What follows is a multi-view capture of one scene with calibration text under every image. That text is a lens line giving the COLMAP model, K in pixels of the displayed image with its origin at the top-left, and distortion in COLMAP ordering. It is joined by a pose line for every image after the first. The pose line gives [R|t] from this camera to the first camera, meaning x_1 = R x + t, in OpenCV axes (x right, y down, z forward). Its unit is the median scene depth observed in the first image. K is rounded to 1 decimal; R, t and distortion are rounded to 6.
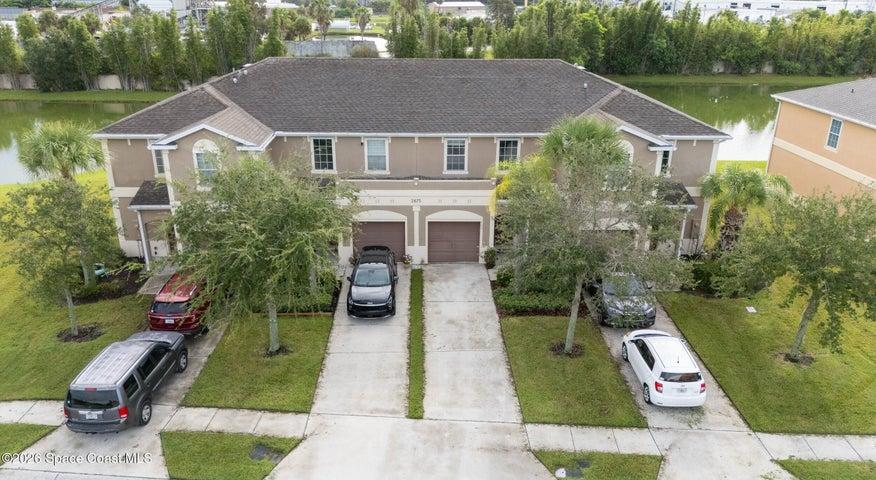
lens RADIAL K [[675.9, 0, 438.0], [0, 675.9, 240.0], [0, 0, 1]] dist [0.038515, -0.000638]
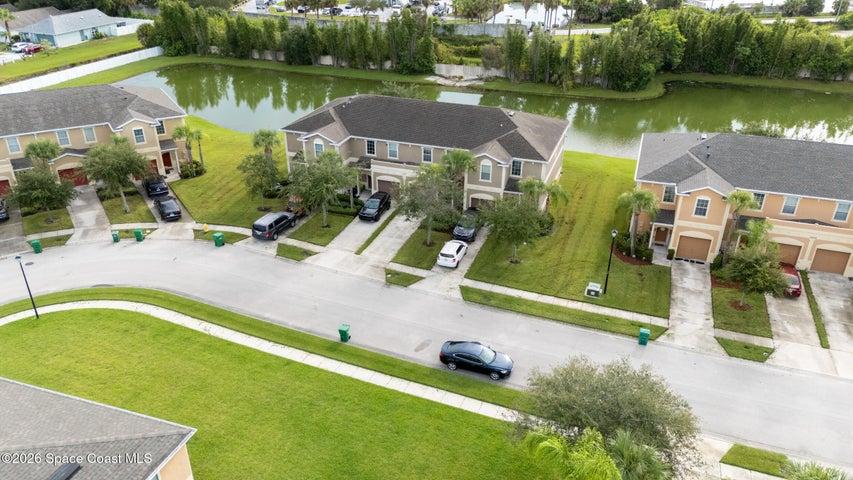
lens RADIAL K [[629.2, 0, 426.5], [0, 629.2, 240.0], [0, 0, 1]] dist [0.082547, -0.074855]
pose [[0.939483, 0.160790, -0.302519, 0.849849], [-0.127925, 0.983797, 0.125616, -0.138347], [0.317815, -0.079315, 0.944830, -1.163819]]
